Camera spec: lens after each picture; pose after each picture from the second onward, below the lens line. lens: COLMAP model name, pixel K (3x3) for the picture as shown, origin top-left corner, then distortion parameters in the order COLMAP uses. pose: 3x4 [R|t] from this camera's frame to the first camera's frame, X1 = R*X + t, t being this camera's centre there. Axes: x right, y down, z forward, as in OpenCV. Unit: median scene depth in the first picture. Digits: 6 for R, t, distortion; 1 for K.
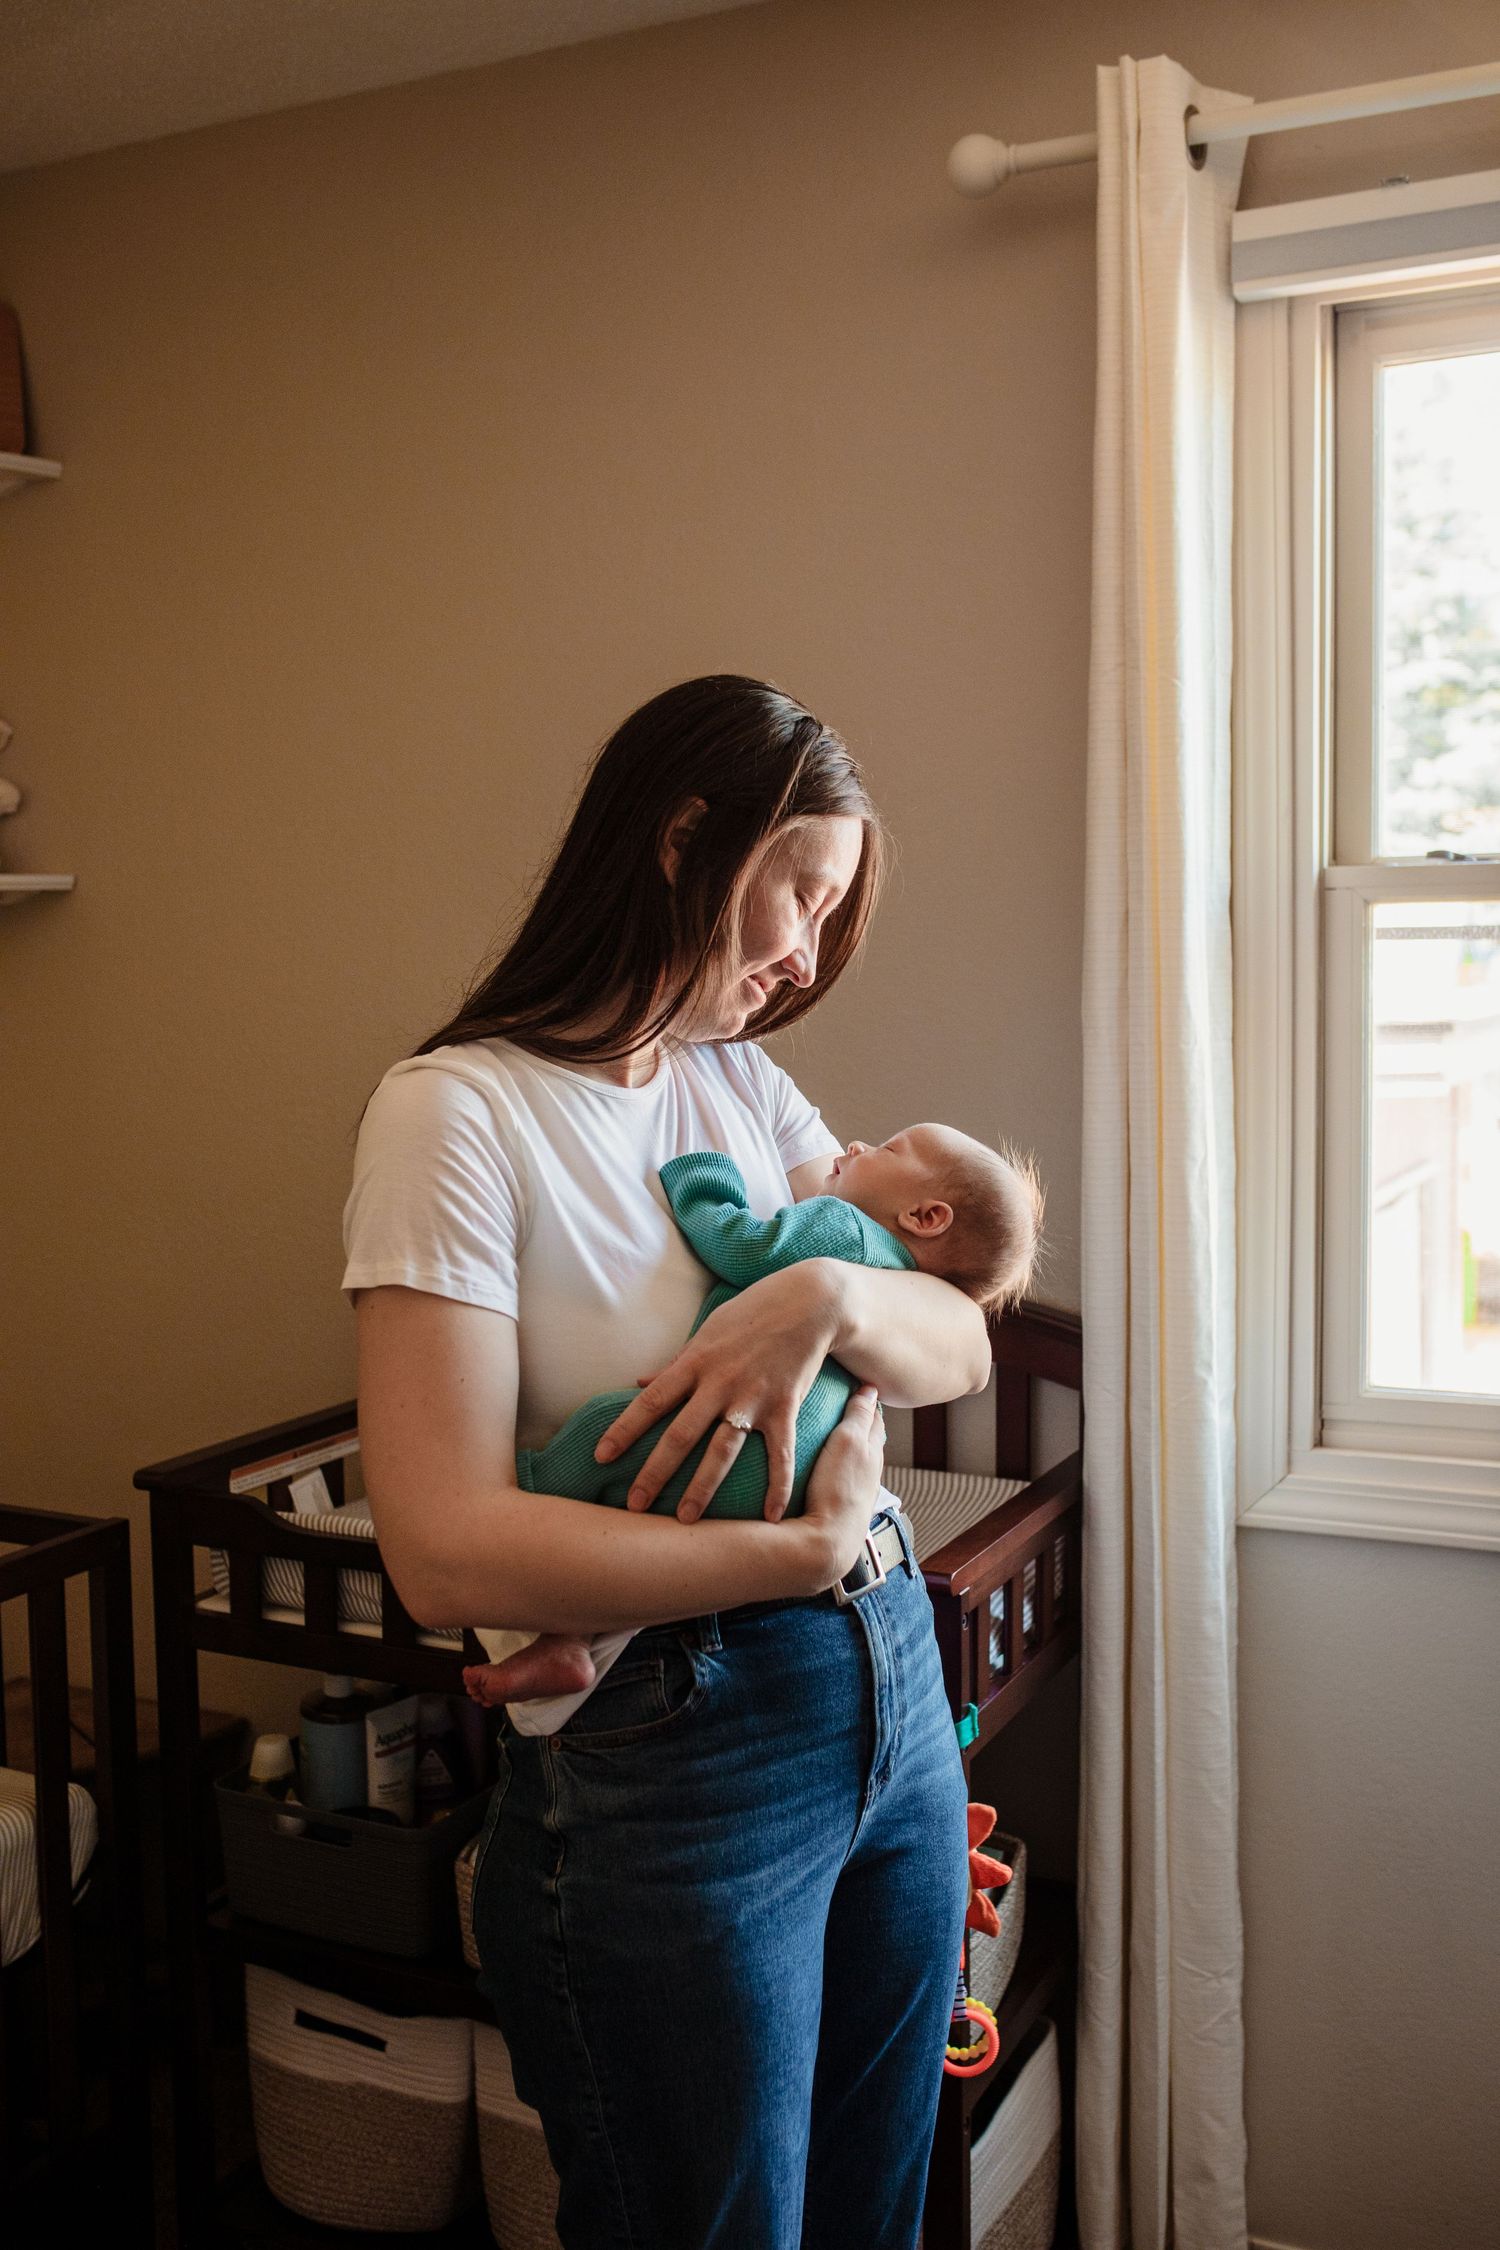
lens RADIAL K [[2307.5, 0, 750.0], [0, 2307.5, 1125.0], [0, 0, 1]] dist [-0.000396, -0.002018]
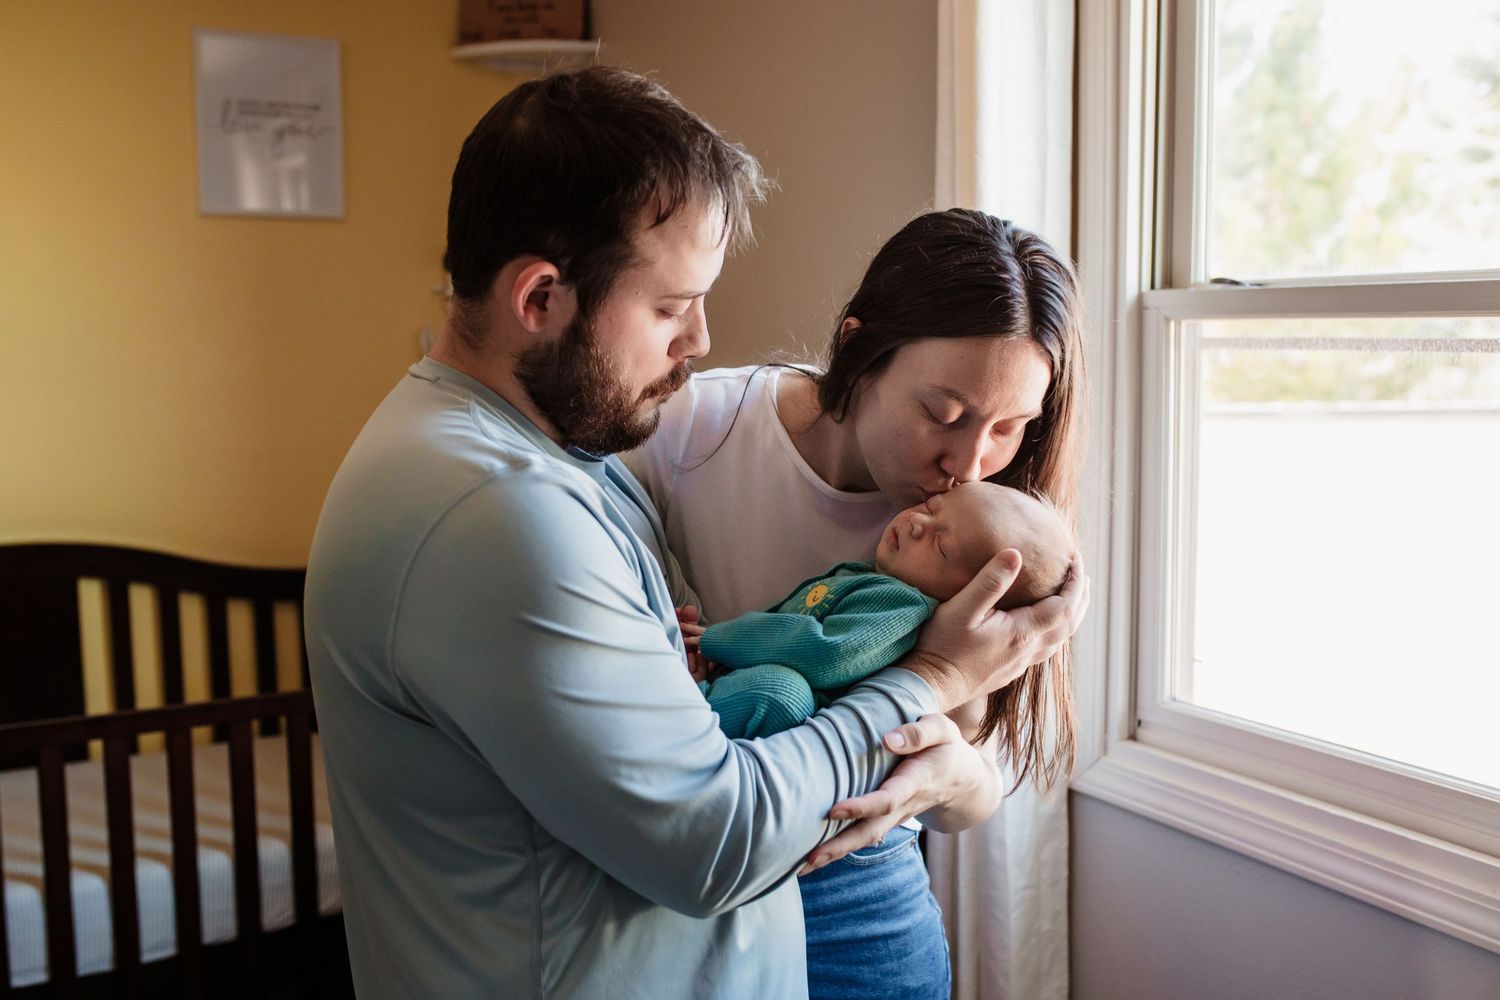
lens RADIAL K [[1538.3, 0, 750.0], [0, 1538.3, 500.0], [0, 0, 1]] dist [-0.000396, -0.002018]
pose [[0.817658, 0.083478, -0.569620, 0.557229], [-0.063026, 0.996464, 0.055562, -0.029365], [0.572244, -0.009530, 0.820028, 0.174260]]
